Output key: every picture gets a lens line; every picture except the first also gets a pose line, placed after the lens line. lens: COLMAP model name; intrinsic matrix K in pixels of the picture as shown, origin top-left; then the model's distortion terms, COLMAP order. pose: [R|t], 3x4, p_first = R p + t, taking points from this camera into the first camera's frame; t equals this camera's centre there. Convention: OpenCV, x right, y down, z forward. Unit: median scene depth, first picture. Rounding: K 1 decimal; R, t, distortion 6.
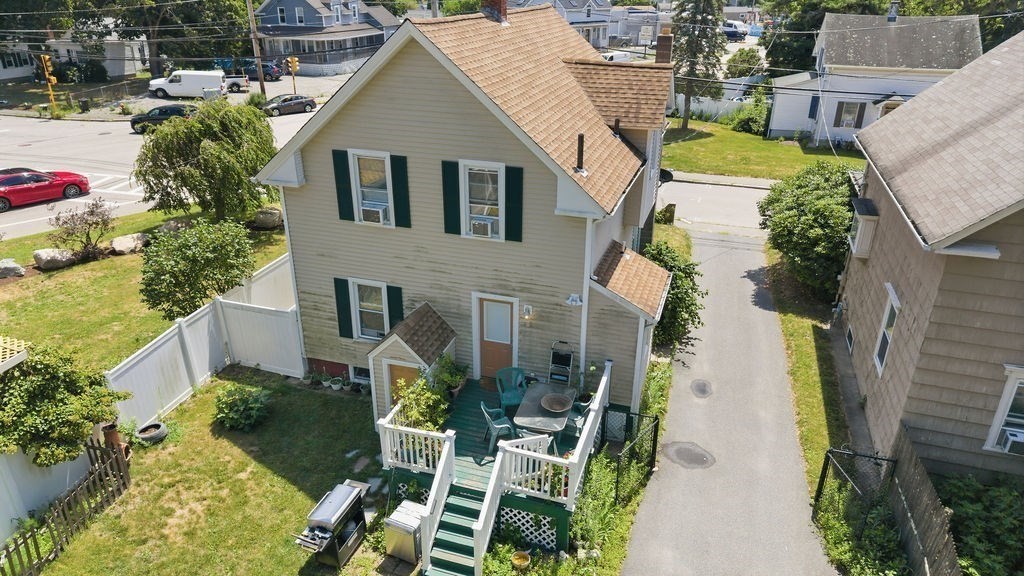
lens RADIAL K [[677.8, 0, 512.0], [0, 677.8, 288.0], [0, 0, 1]] dist [0.007042, -0.000333]
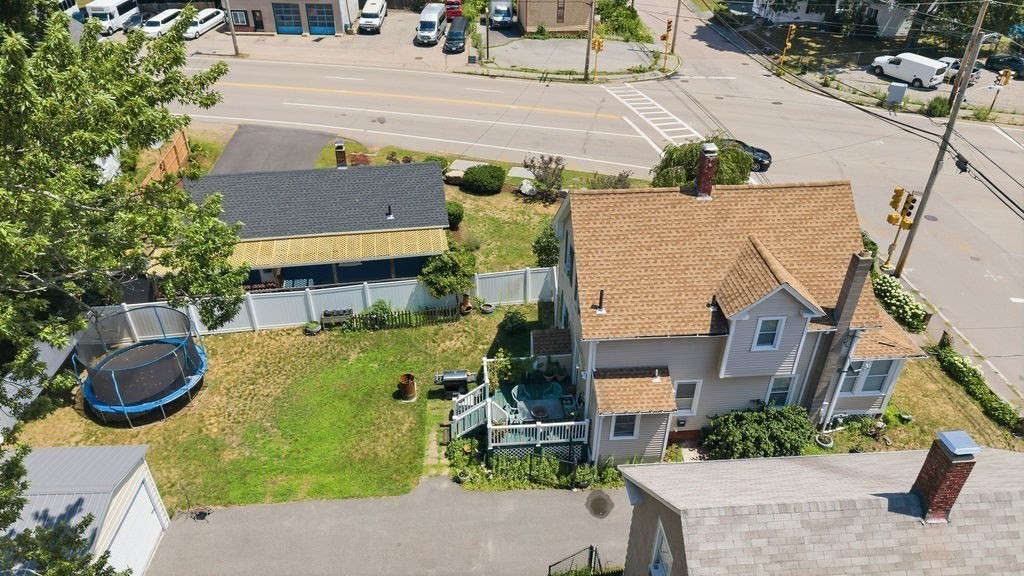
lens RADIAL K [[677.8, 0, 512.0], [0, 677.8, 288.0], [0, 0, 1]] dist [0.007042, -0.000333]
pose [[0.384484, 0.512918, -0.767520, 0.983707], [-0.389620, 0.843913, 0.368792, -0.587994], [0.836880, 0.157246, 0.524314, -0.042411]]
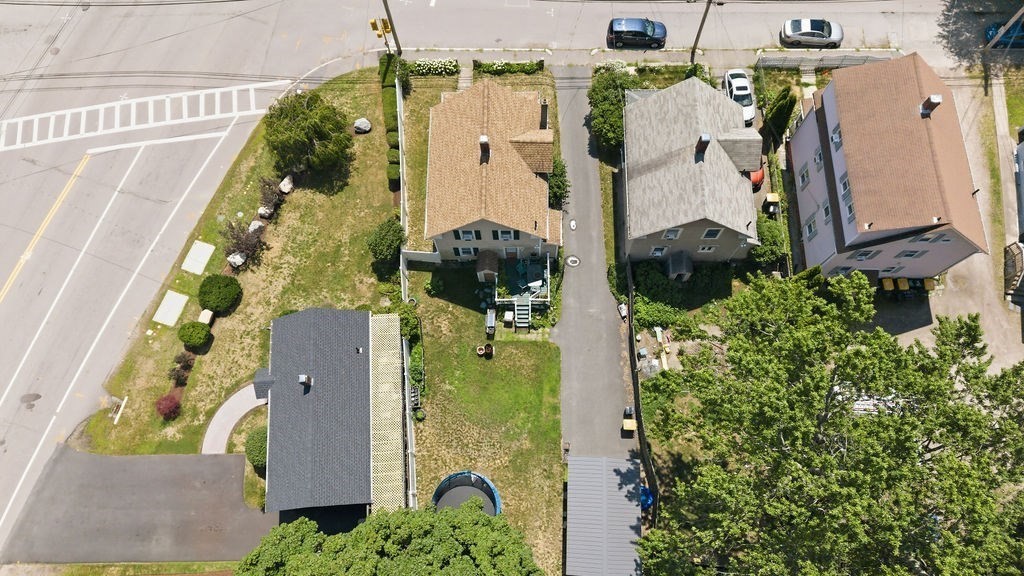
lens RADIAL K [[677.8, 0, 512.0], [0, 677.8, 288.0], [0, 0, 1]] dist [0.007042, -0.000333]
pose [[0.953162, -0.294955, 0.066965, -0.251559], [0.152330, 0.659403, 0.736195, -1.907325], [-0.261301, -0.691512, 0.673448, -1.100396]]
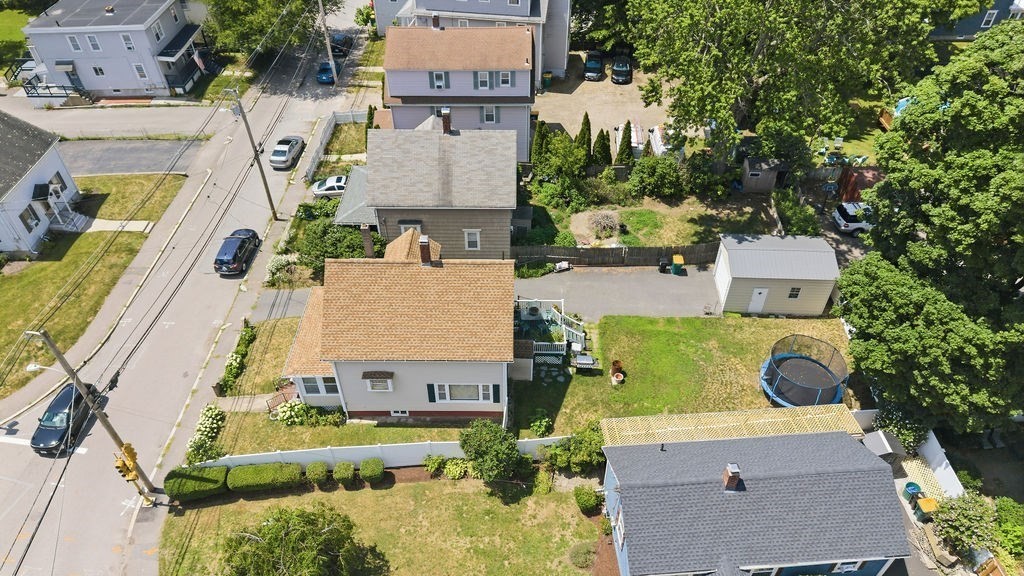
lens RADIAL K [[677.8, 0, 512.0], [0, 677.8, 288.0], [0, 0, 1]] dist [0.007042, -0.000333]
pose [[-0.299663, -0.648313, 0.699923, -1.630683], [0.397820, 0.581902, 0.709316, -1.734888], [-0.867145, 0.490999, 0.083537, 0.614146]]
